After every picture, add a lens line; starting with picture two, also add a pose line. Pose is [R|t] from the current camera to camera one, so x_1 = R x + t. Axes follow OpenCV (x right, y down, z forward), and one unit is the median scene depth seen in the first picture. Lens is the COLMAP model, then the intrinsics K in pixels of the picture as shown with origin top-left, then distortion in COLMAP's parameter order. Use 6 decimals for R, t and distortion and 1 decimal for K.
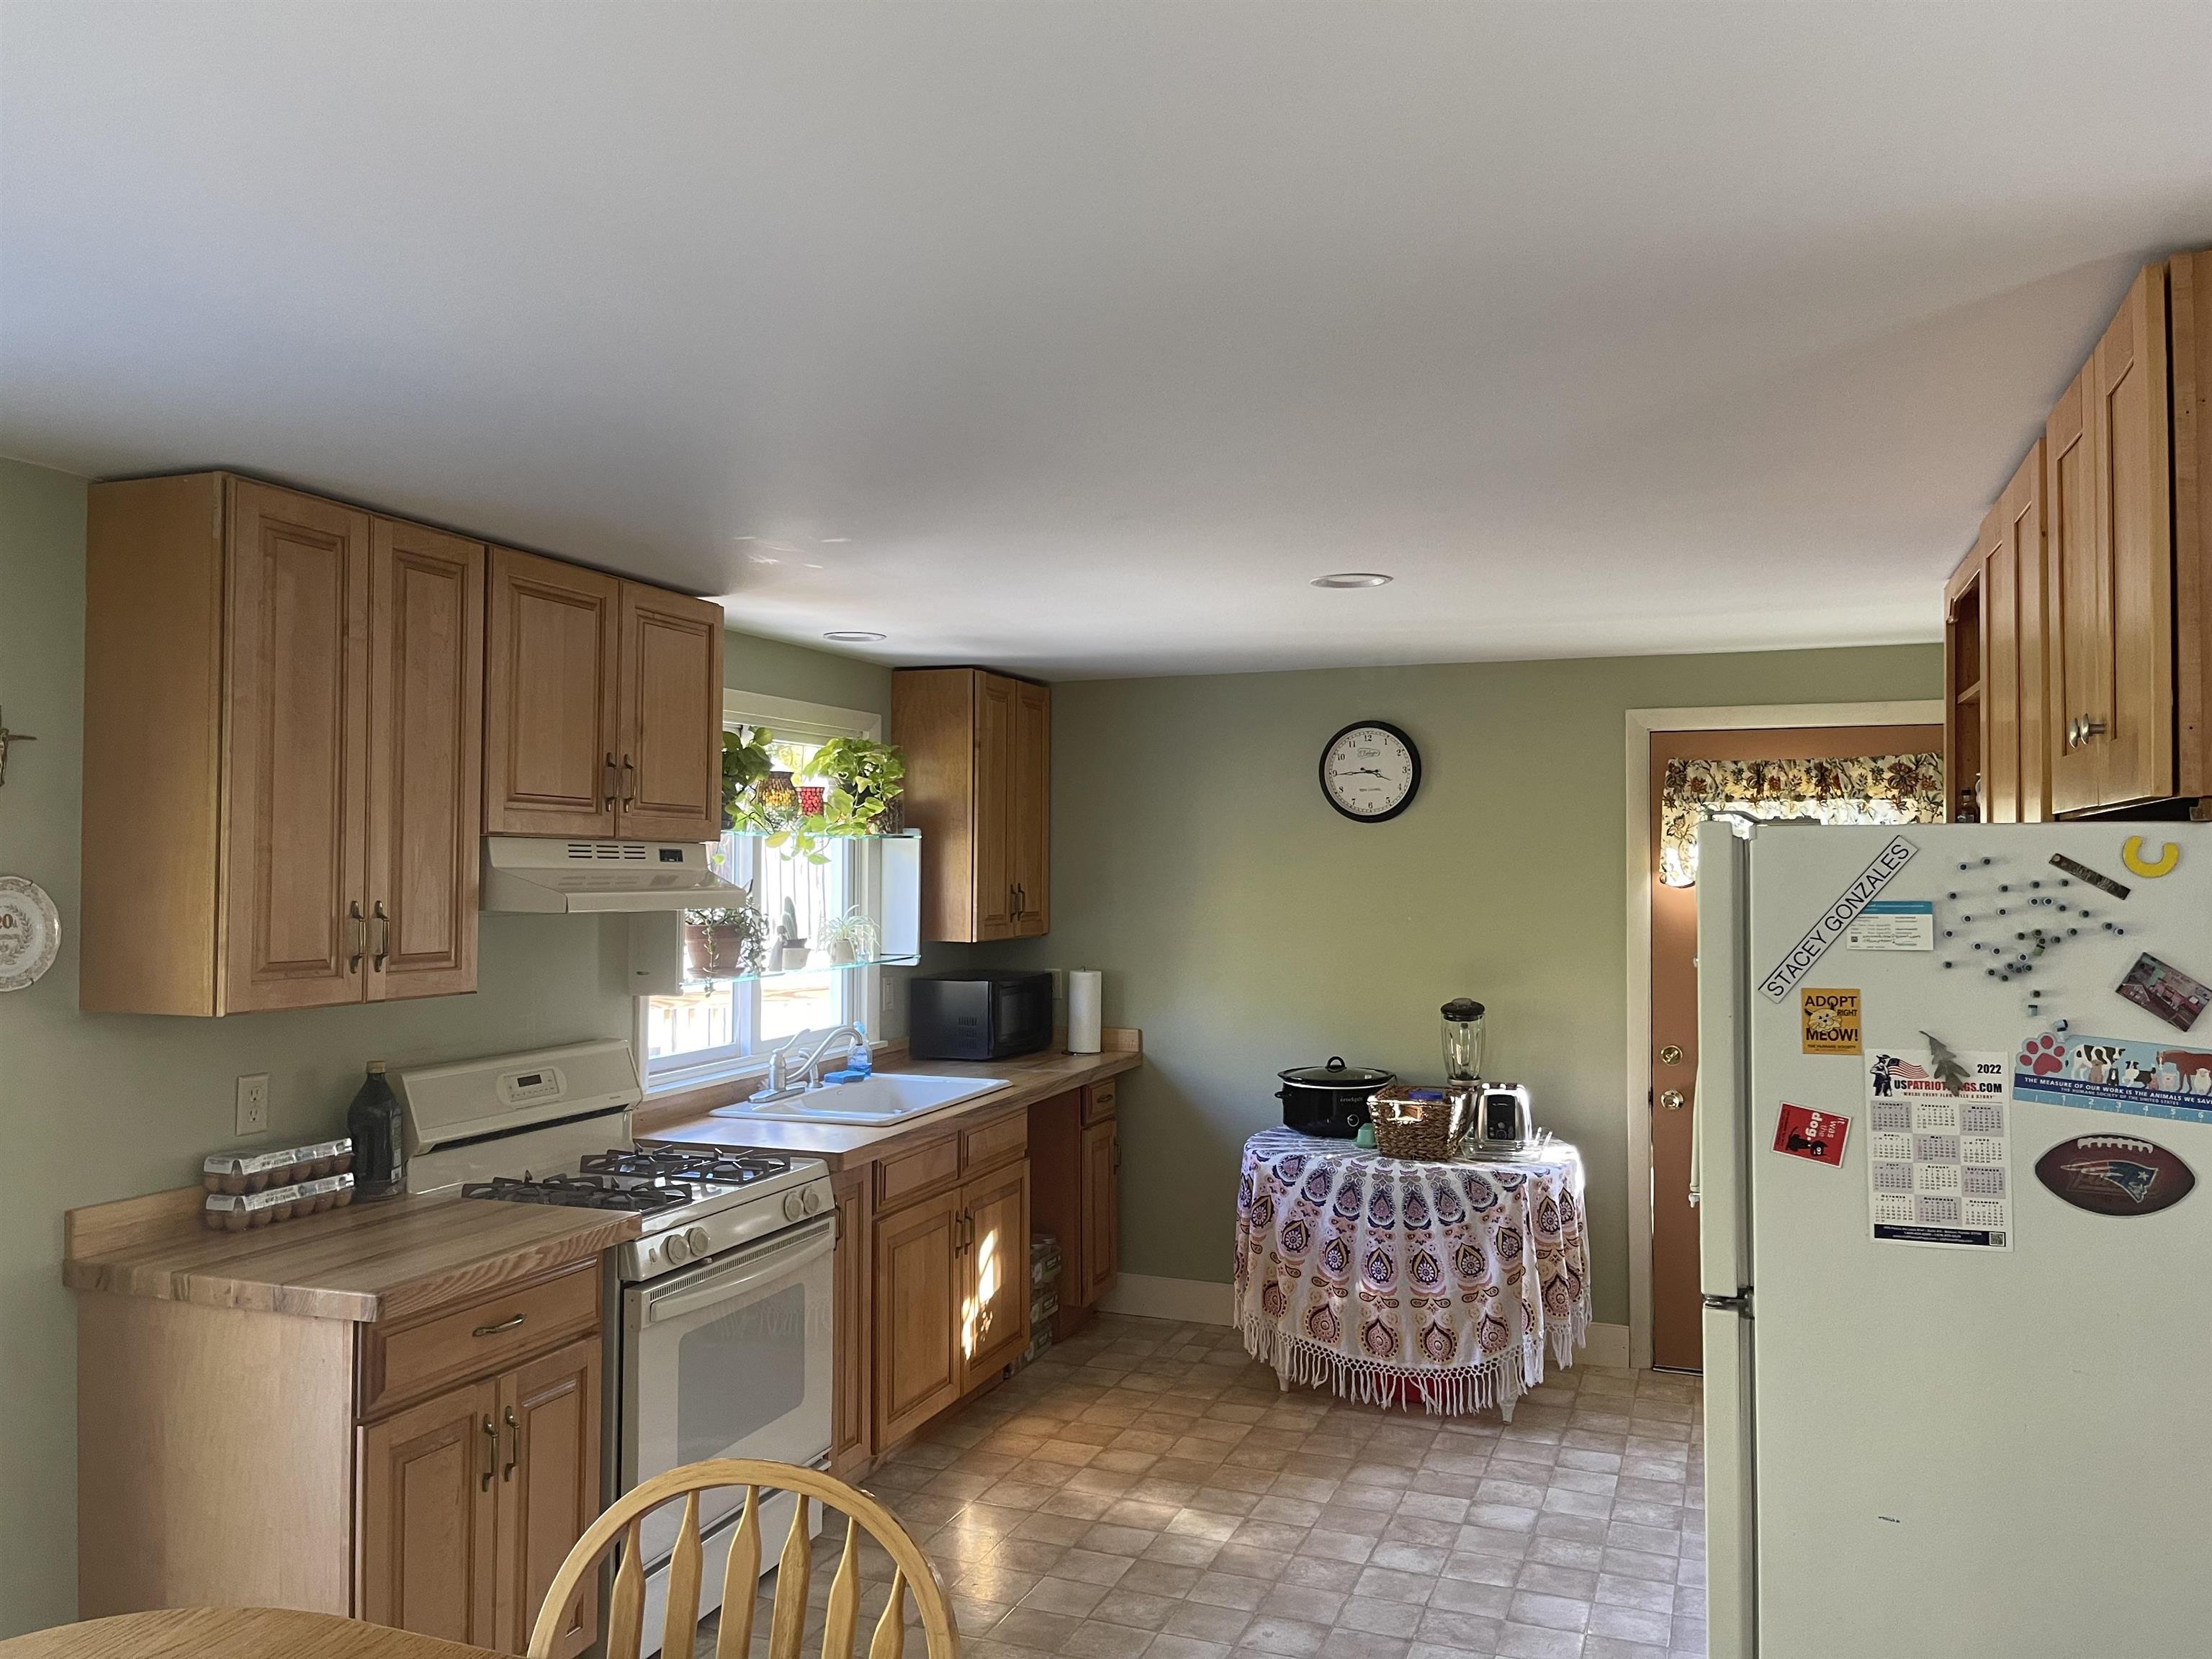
lens RADIAL K [[1668.7, 0, 1105.4], [0, 1668.7, 831.9], [0, 0, 1]] dist [0.065672, -0.076459]
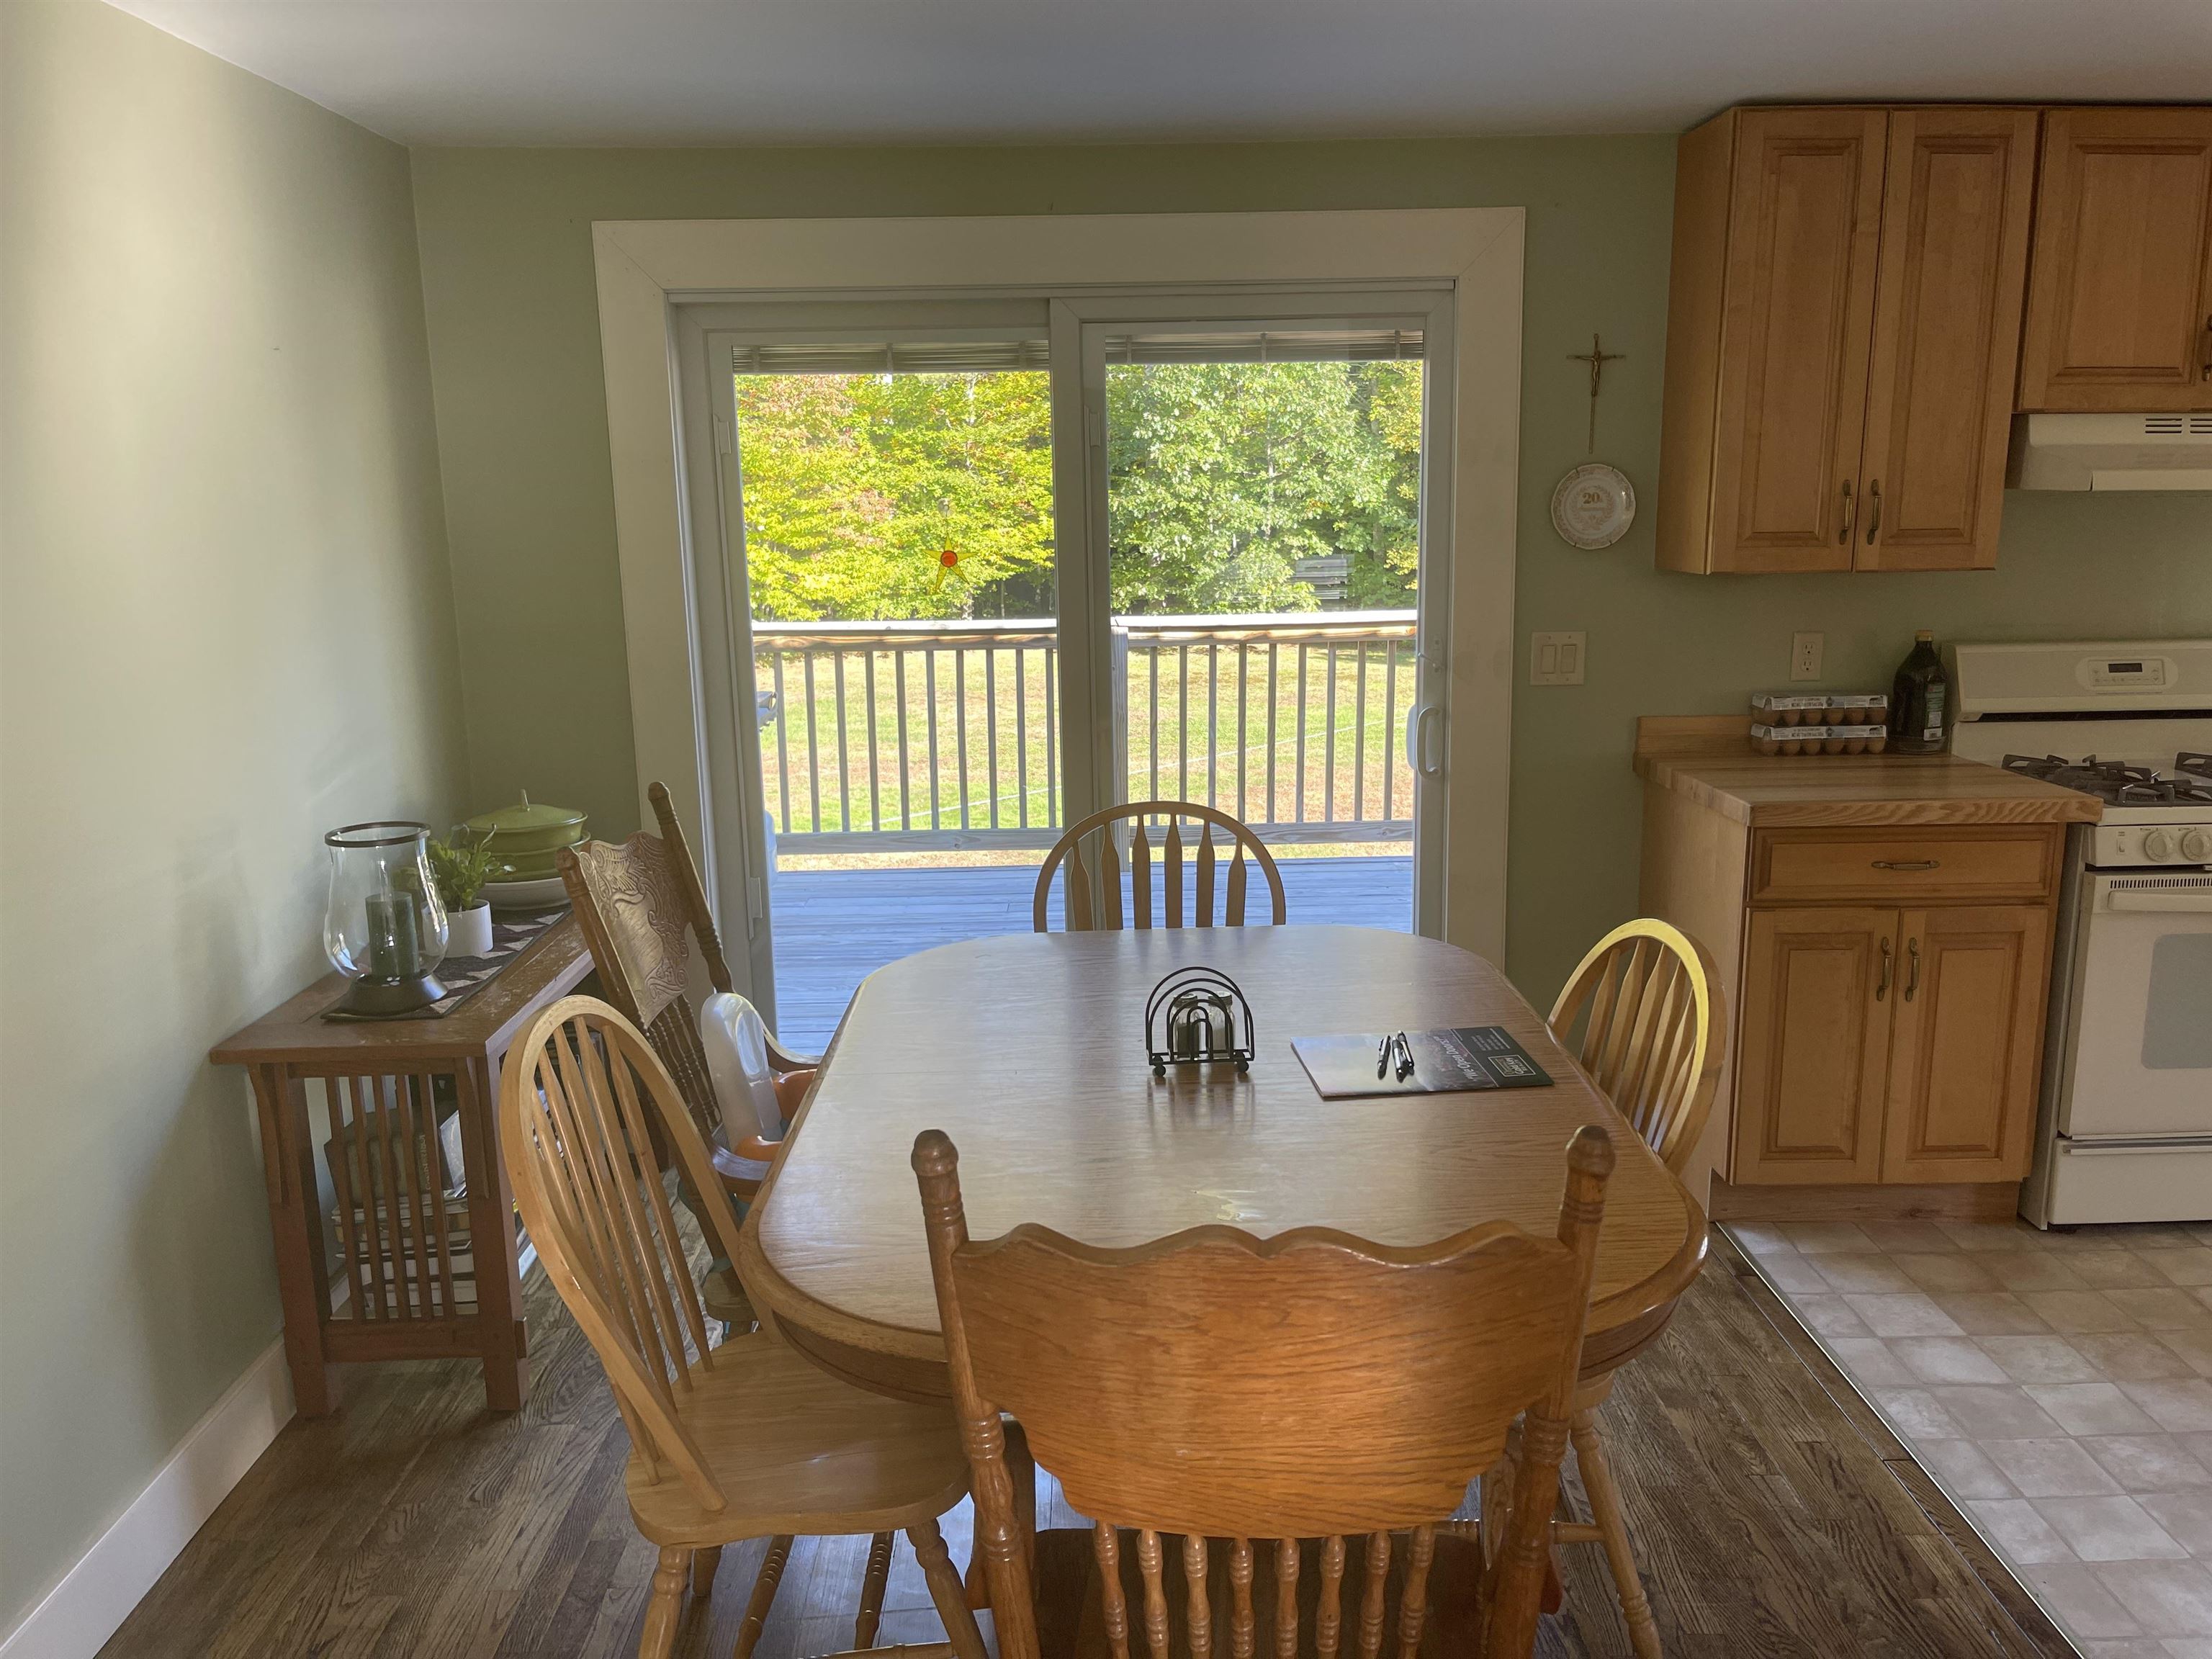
lens RADIAL K [[1668.7, 0, 1105.6], [0, 1668.7, 833.2], [0, 0, 1]] dist [0.065672, -0.076459]
pose [[0.370223, 0.178291, -0.911673, 0.428002], [0.036082, 0.977908, 0.205896, 0.021097], [0.928242, -0.109123, 0.355611, 0.104320]]
